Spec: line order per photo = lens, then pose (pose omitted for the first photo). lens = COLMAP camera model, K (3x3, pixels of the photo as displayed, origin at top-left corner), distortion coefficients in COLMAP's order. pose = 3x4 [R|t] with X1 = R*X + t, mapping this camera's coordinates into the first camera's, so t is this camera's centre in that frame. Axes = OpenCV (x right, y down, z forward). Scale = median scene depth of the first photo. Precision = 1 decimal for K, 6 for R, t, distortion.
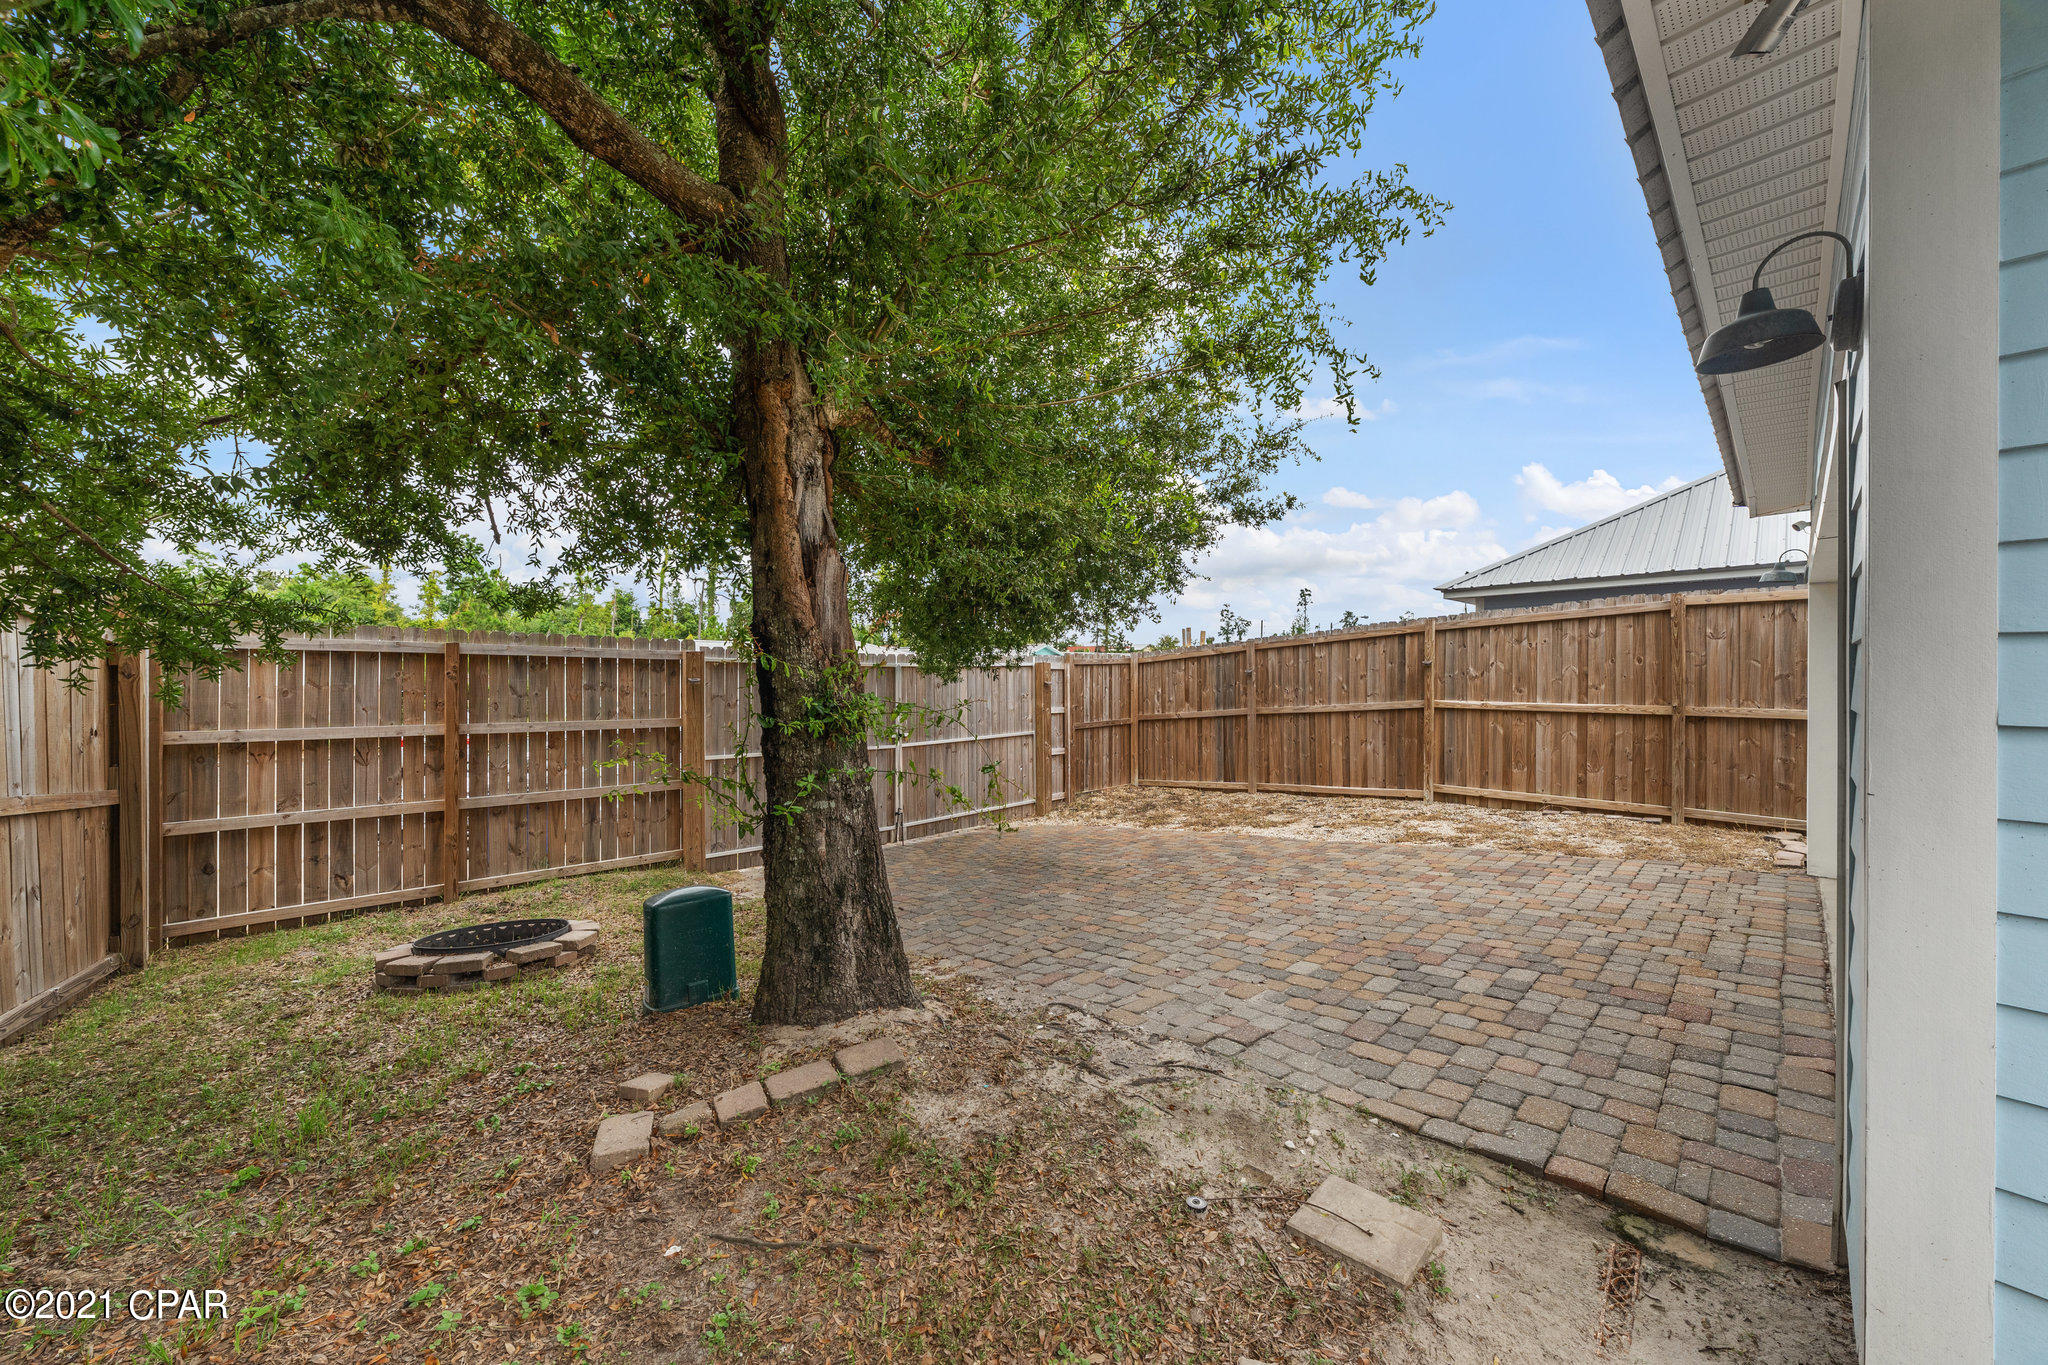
lens RADIAL K [[708.5, 0, 1030.4], [0, 708.5, 680.2], [0, 0, 1]] dist [-0.007204, 0.000081]
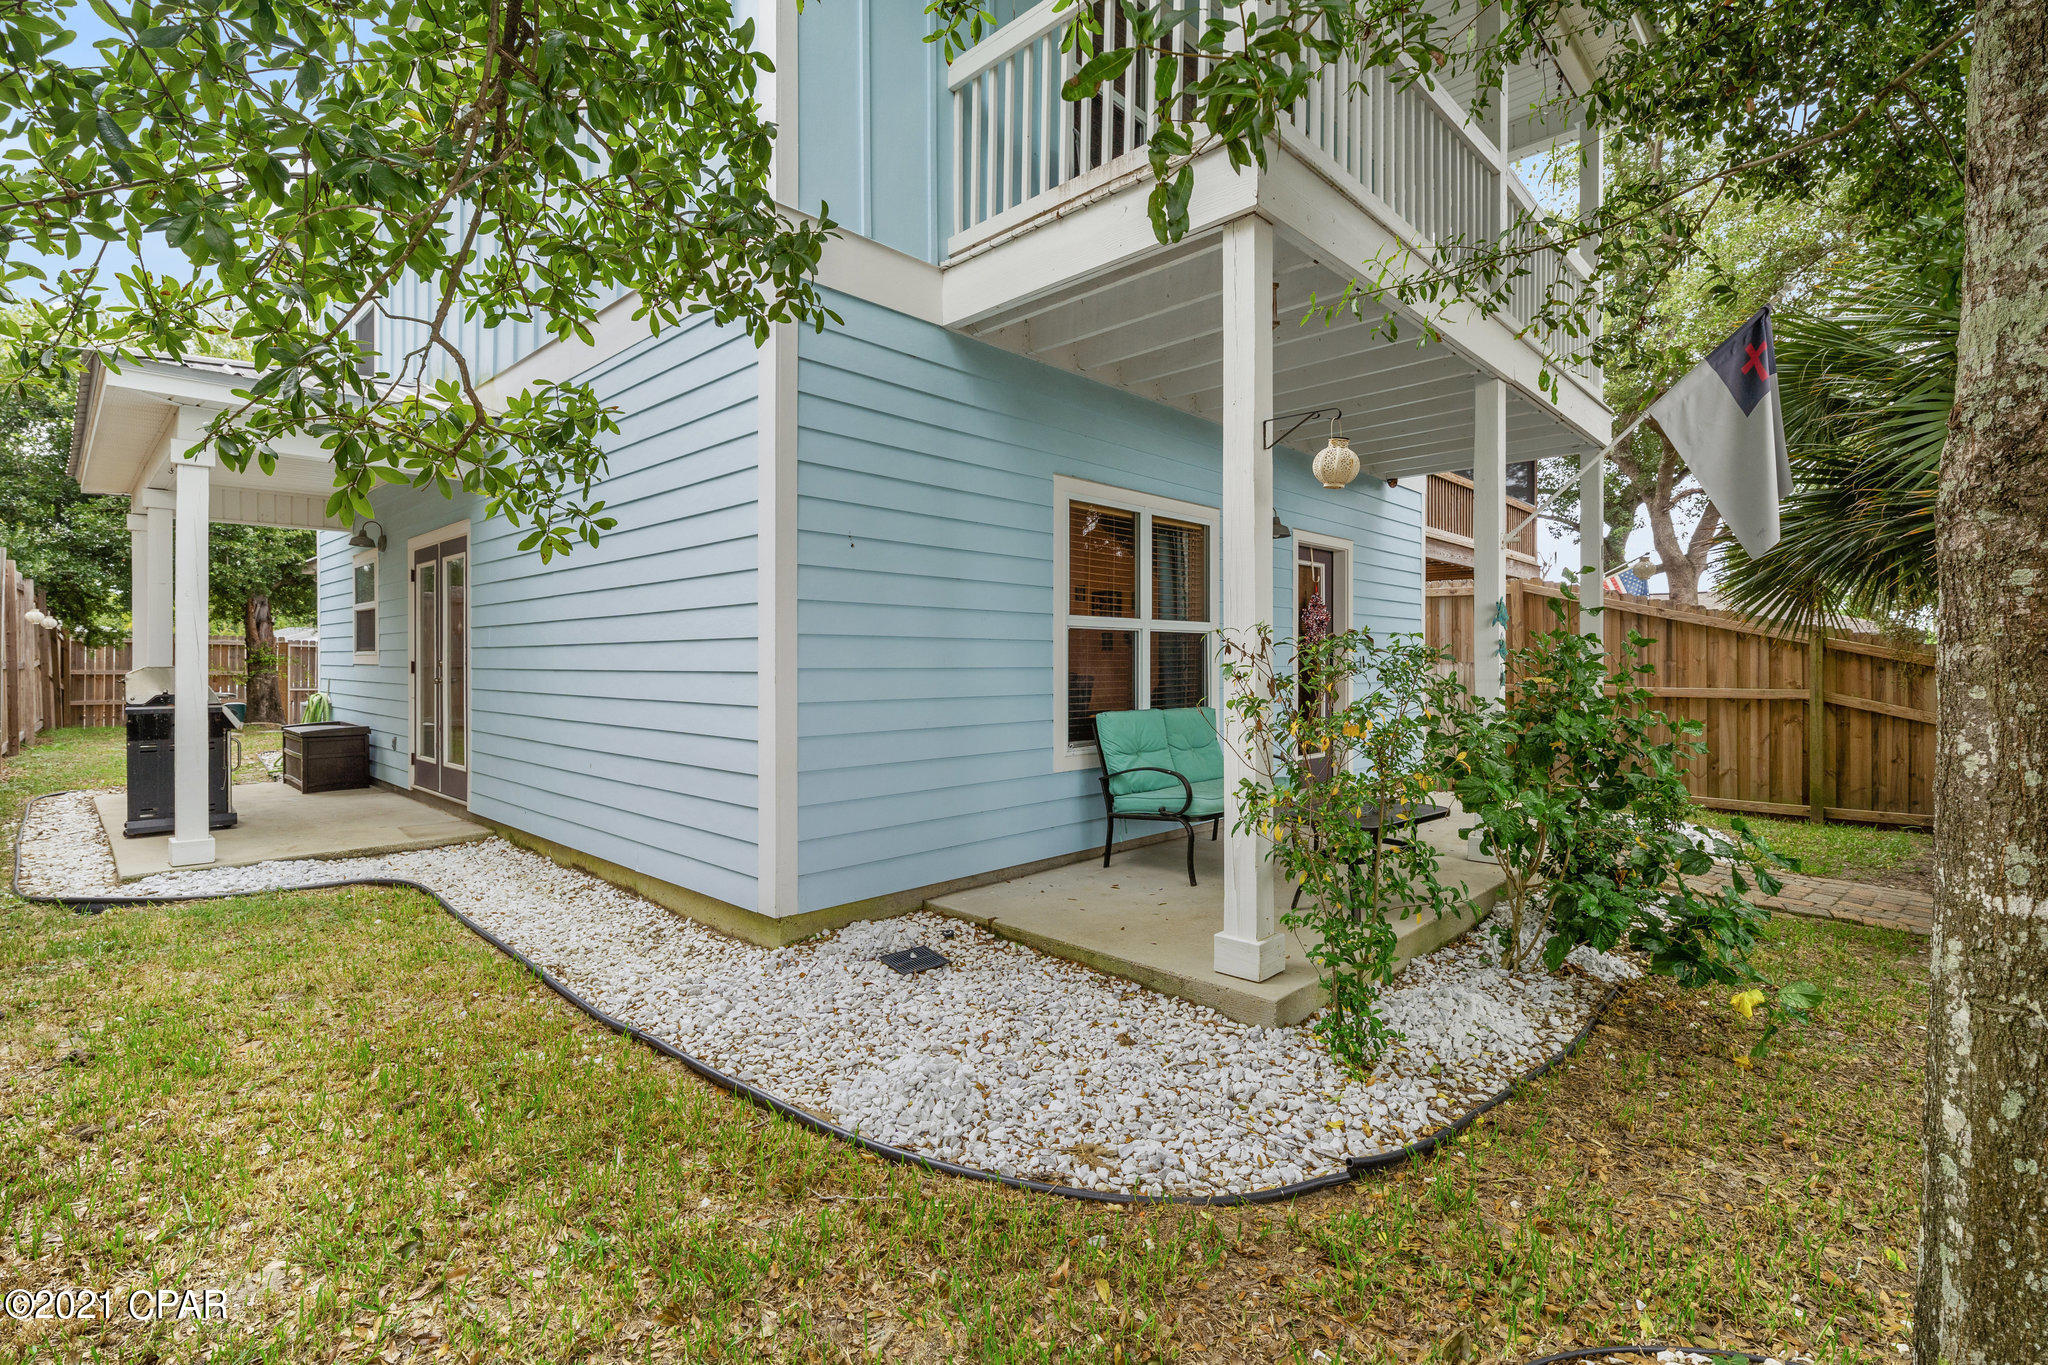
lens RADIAL K [[918.7, 0, 1029.1], [0, 918.7, 663.9], [0, 0, 1]] dist [-0.007037, 0.001716]
pose [[0.997379, -0.001210, 0.072349, 1.065380], [0.001431, 0.999994, -0.002996, 0.026967], [-0.072345, 0.003091, 0.997375, -1.320405]]
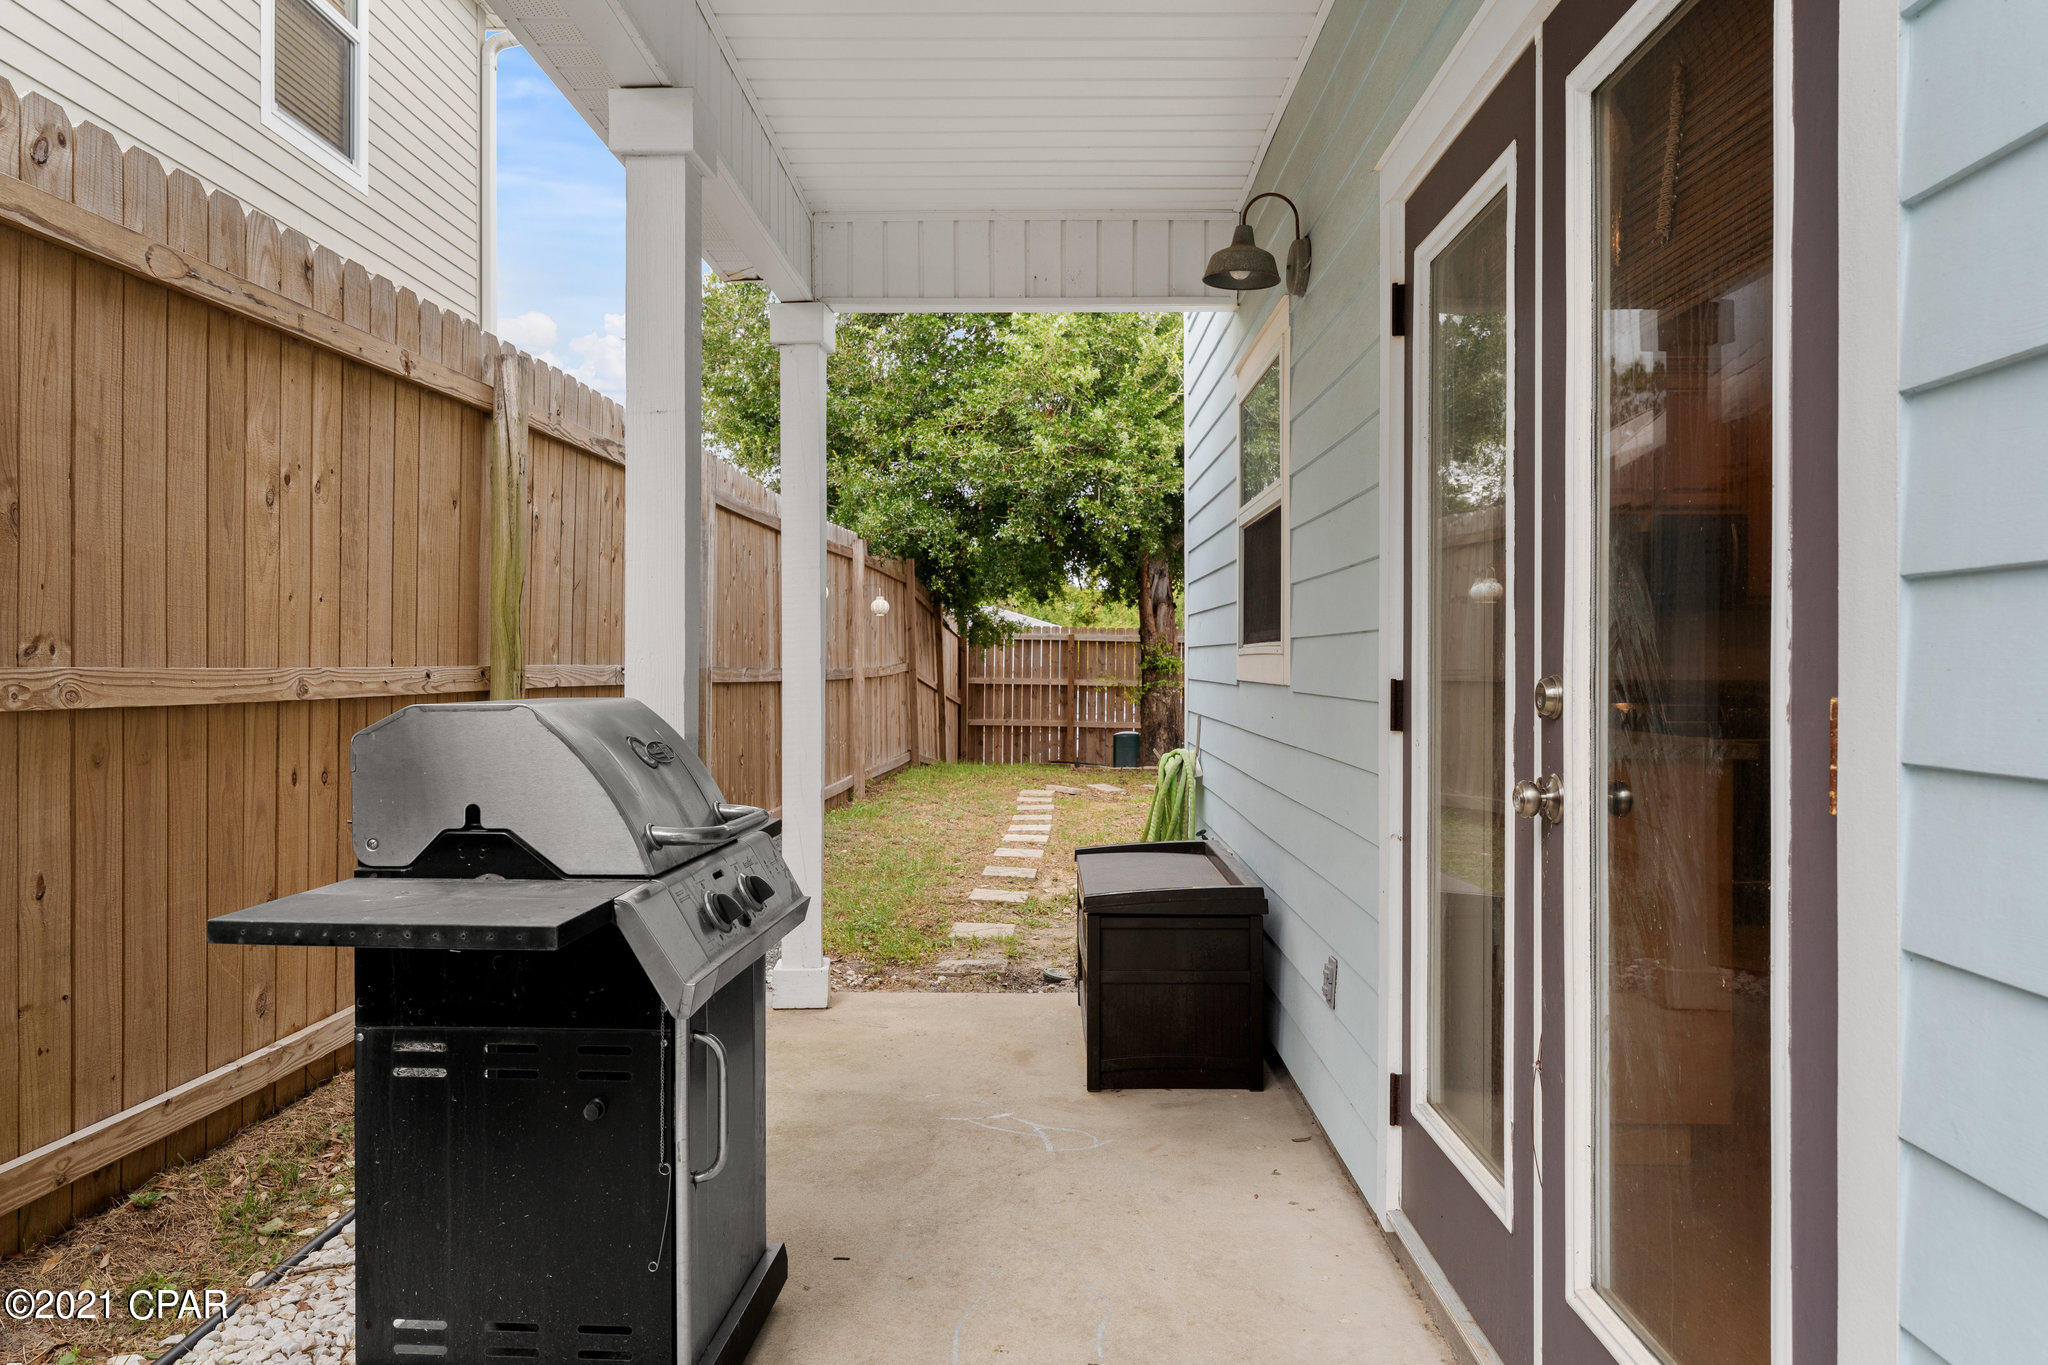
lens RADIAL K [[1363.3, 0, 1027.7], [0, 1363.3, 670.9], [0, 0, 1]] dist [-0.009728, -0.000613]
pose [[0.724581, 0.003943, -0.689179, 0.777525], [-0.005216, 0.999986, 0.000237, 0.021057], [0.689170, 0.003424, 0.724591, -0.829476]]
